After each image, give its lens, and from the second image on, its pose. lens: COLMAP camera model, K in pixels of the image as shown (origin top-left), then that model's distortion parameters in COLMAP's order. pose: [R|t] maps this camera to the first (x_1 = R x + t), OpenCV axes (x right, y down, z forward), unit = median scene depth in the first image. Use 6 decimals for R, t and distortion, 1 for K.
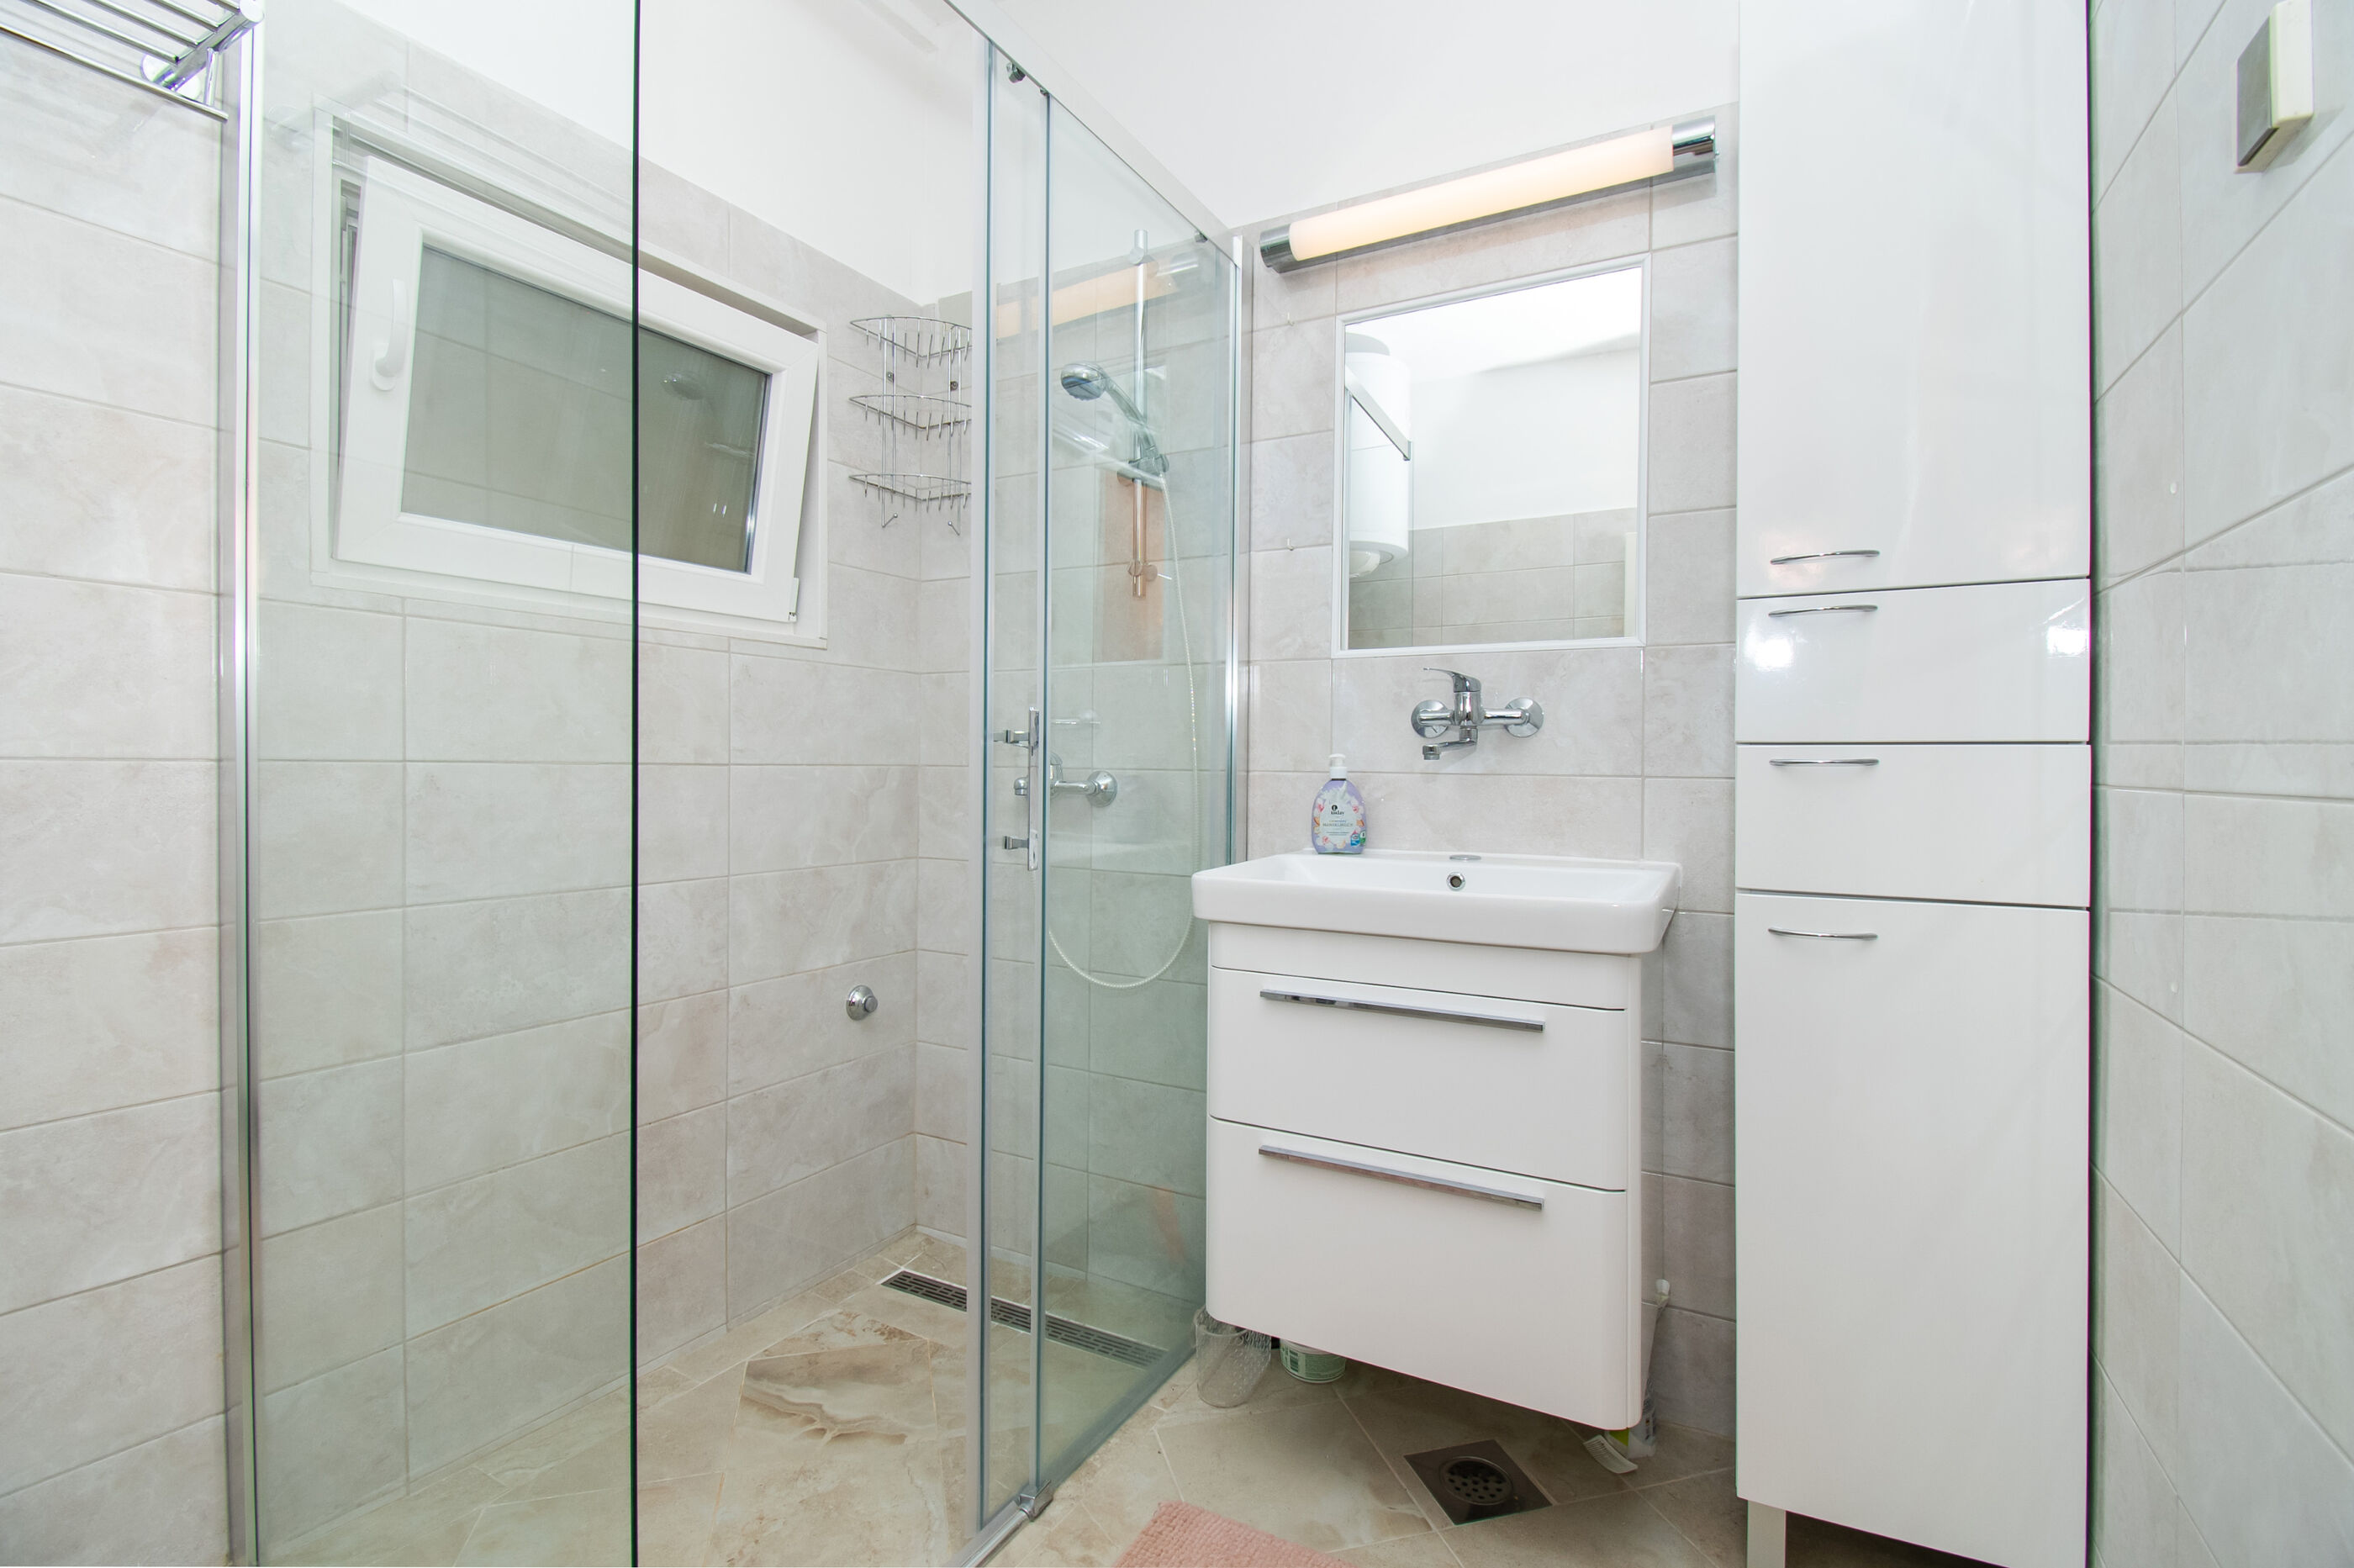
lens RADIAL K [[1049.8, 0, 1176.4], [0, 1049.8, 786.1], [0, 0, 1]] dist [-0.001178, -0.010943]
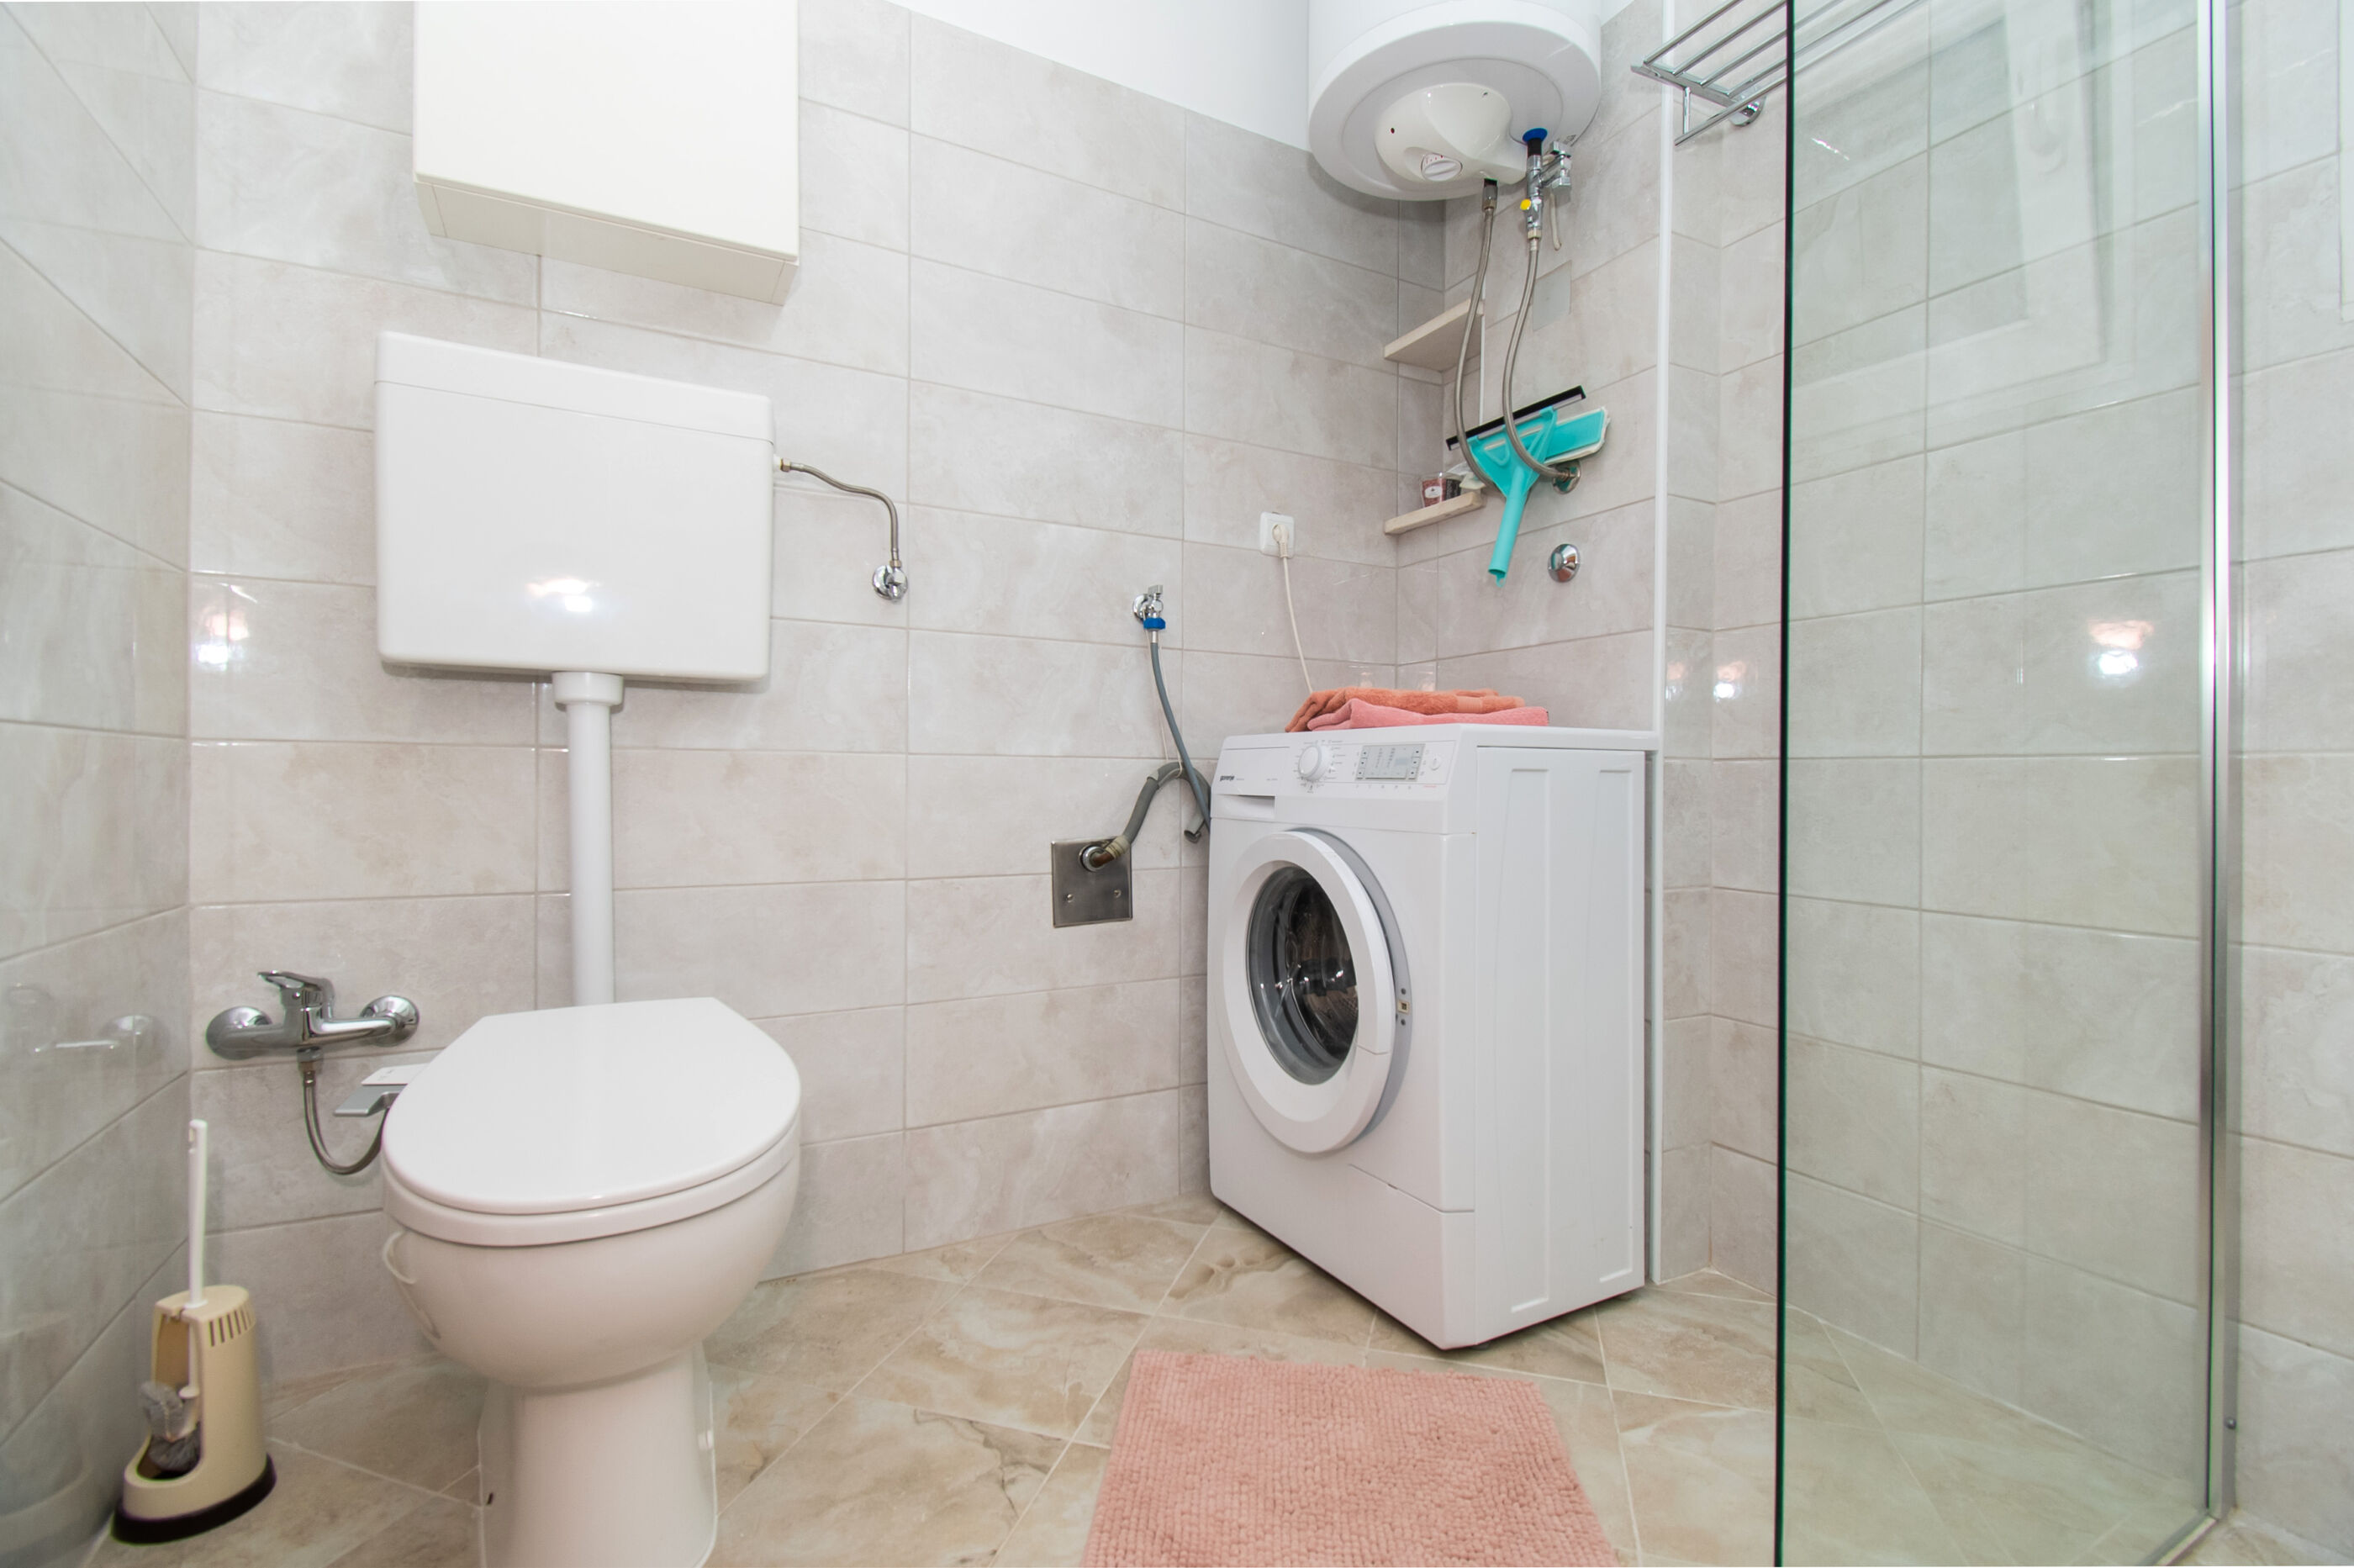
lens RADIAL K [[1049.8, 0, 1175.9], [0, 1049.8, 783.5], [0, 0, 1]] dist [-0.001178, -0.010943]
pose [[-0.544085, 0.003551, -0.839023, 0.503943], [-0.014756, 0.999796, 0.013800, -0.005355], [0.838900, 0.019889, -0.543921, 1.035438]]
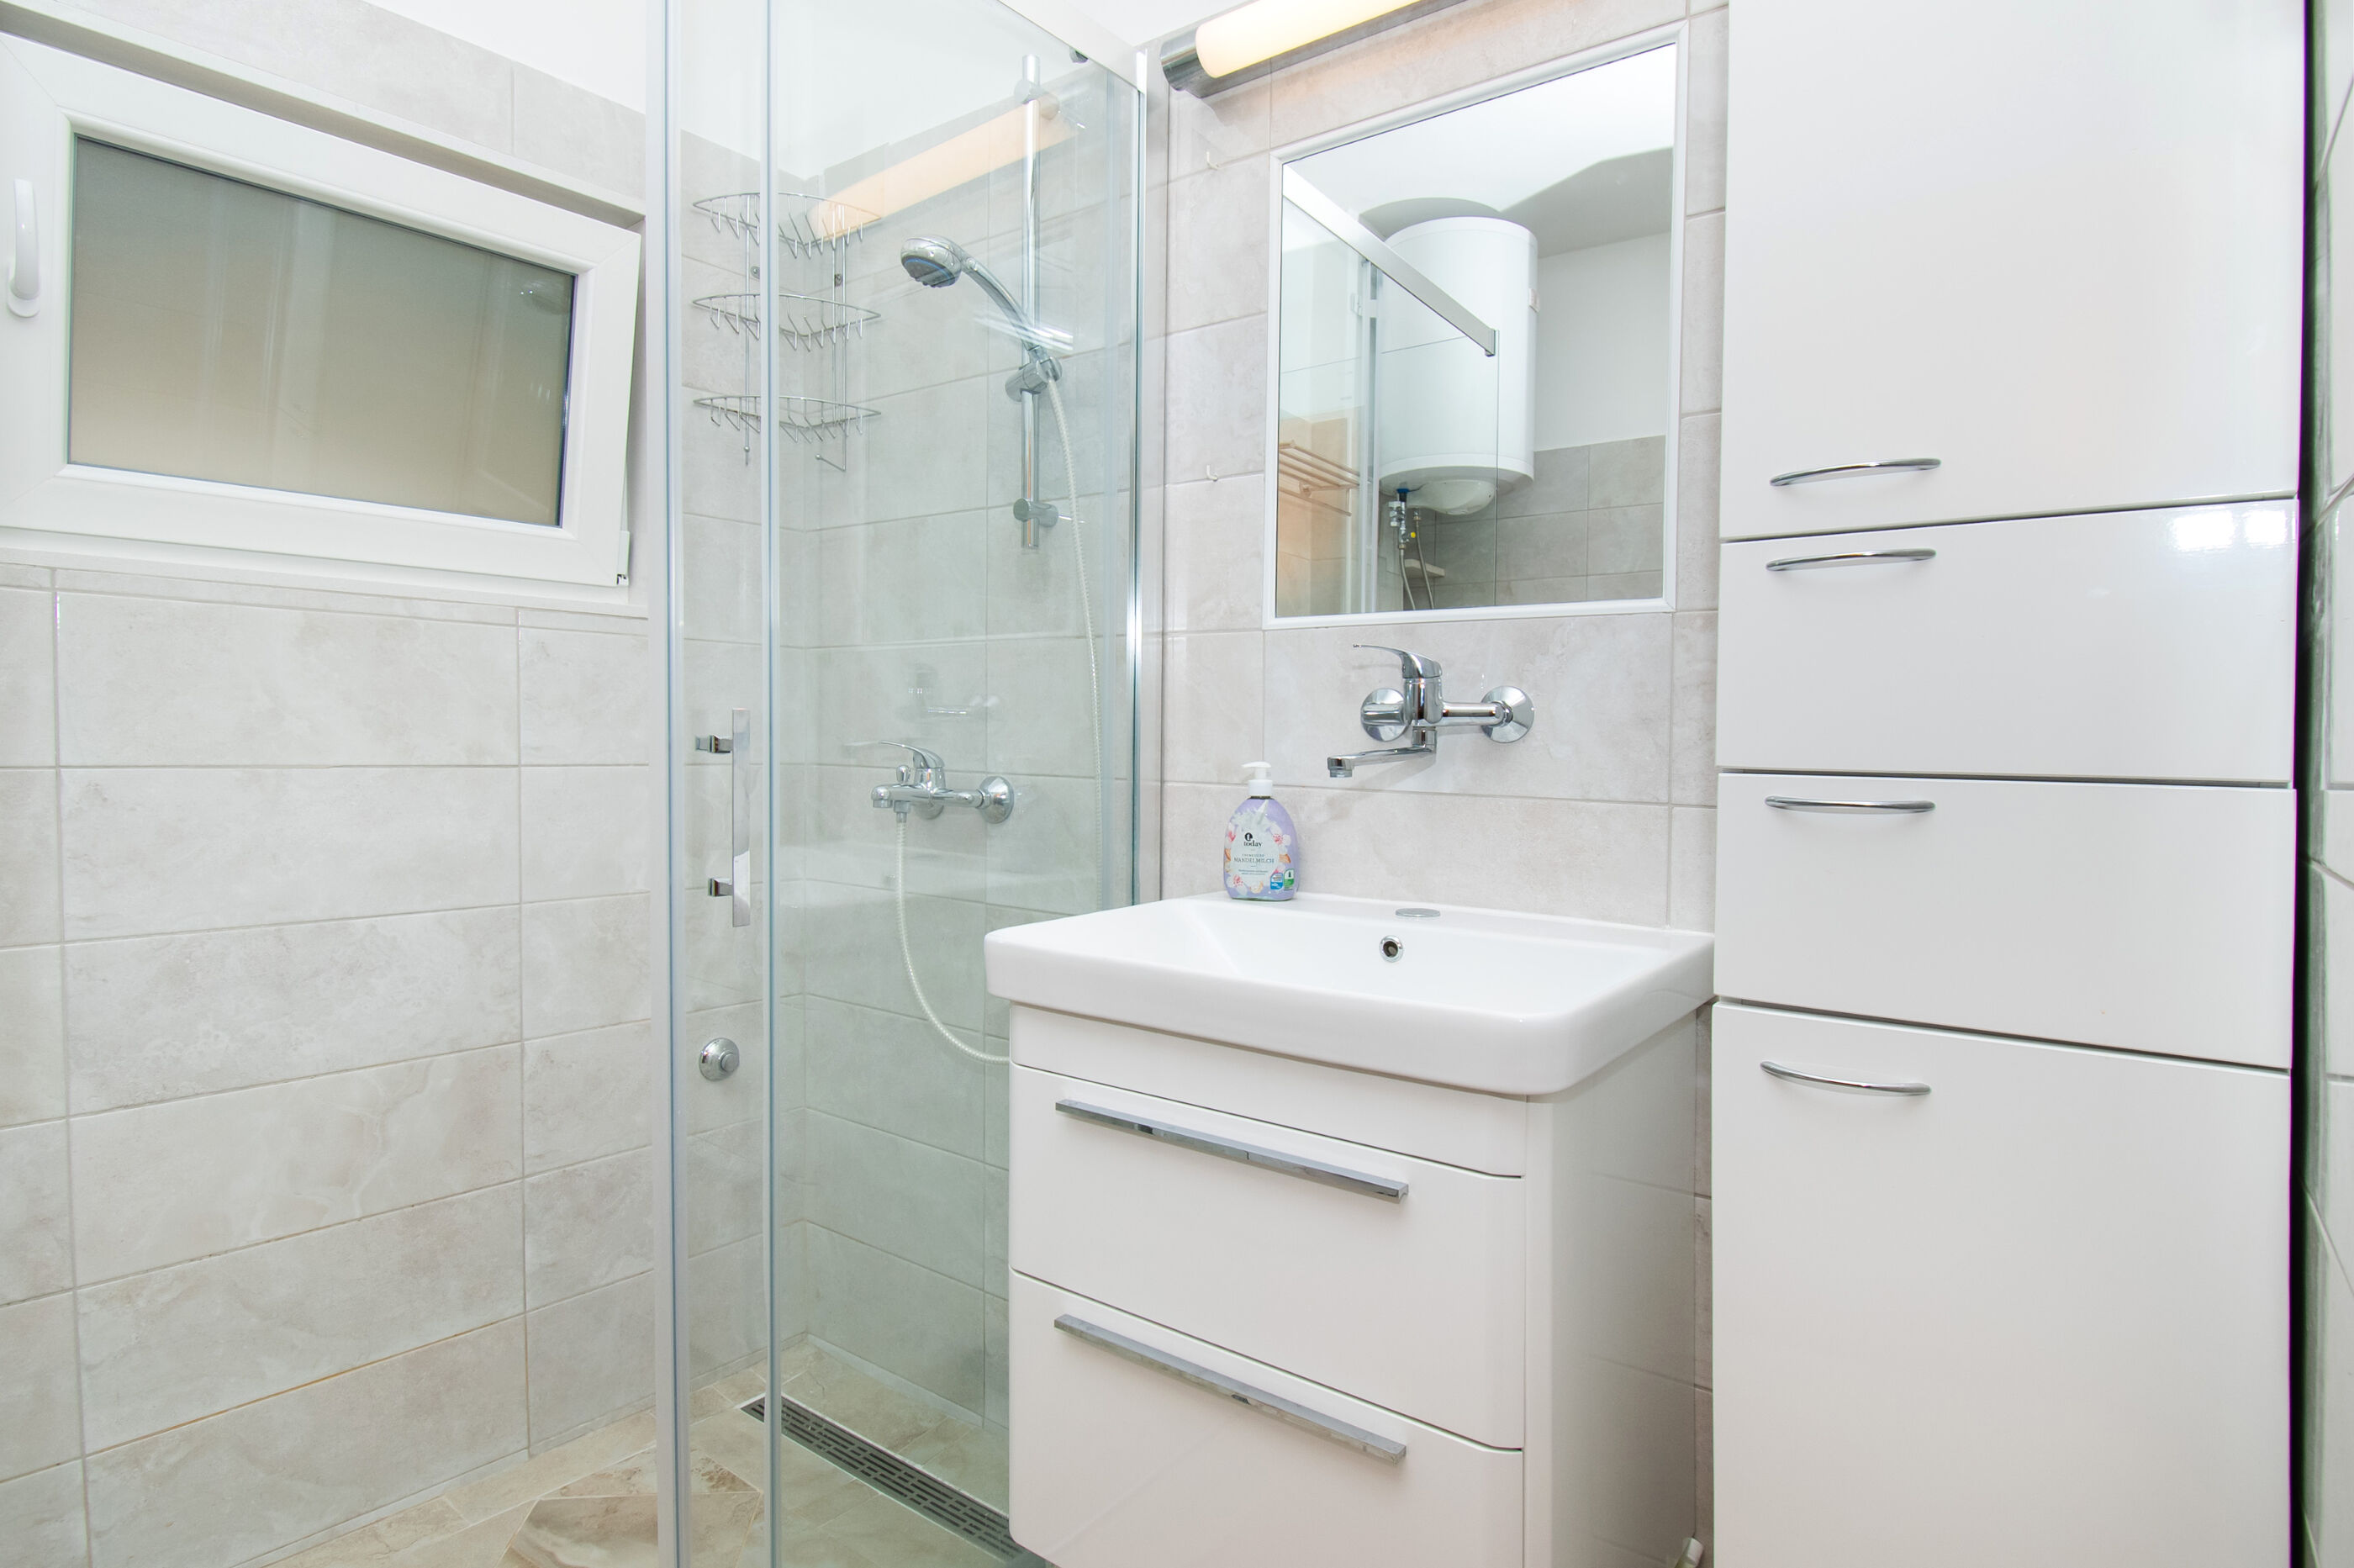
lens RADIAL K [[1242.8, 0, 1174.6], [0, 1242.8, 786.4], [0, 0, 1]] dist [-0.012845, -0.005283]
pose [[0.987892, 0.013529, -0.154552, 0.232978], [-0.010851, 0.999776, 0.018157, -0.029332], [0.154763, -0.016260, 0.987818, 0.149578]]
